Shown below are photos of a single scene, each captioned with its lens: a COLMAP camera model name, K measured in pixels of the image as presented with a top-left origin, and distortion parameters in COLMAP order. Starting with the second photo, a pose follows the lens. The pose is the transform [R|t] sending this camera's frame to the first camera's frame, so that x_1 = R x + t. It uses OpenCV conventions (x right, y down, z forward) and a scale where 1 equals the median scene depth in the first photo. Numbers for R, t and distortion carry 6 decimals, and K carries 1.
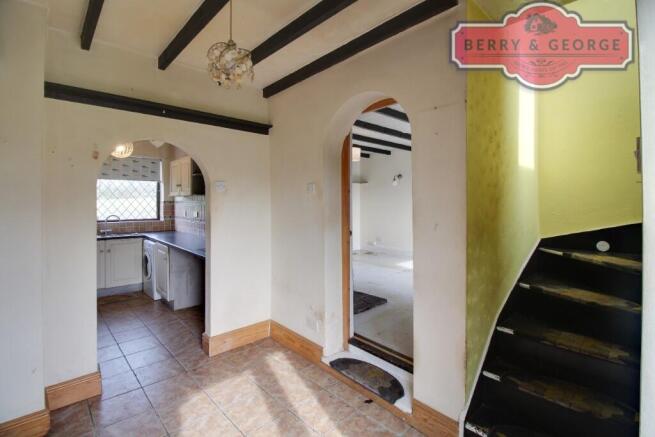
lens RADIAL K [[305.1, 0, 332.6], [0, 305.1, 203.3], [0, 0, 1]] dist [-0.013741, -0.002739]
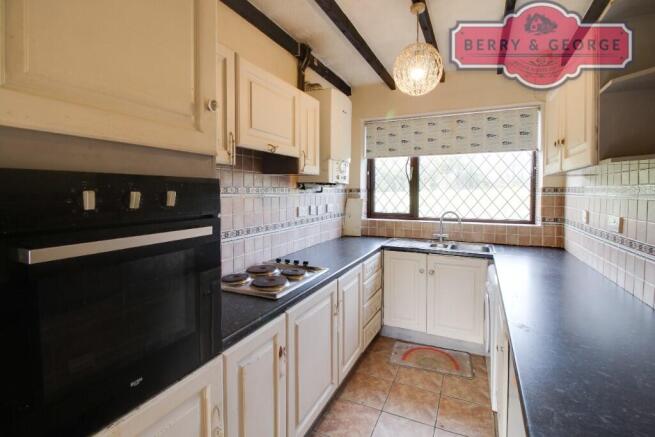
lens RADIAL K [[305.1, 0, 336.3], [0, 305.1, 199.5], [0, 0, 1]] dist [-0.013741, -0.002739]
pose [[0.362224, 0.022218, -0.931826, -0.213479], [-0.006137, 0.999751, 0.021452, 0.003572], [0.932071, -0.002052, 0.362271, 0.503848]]
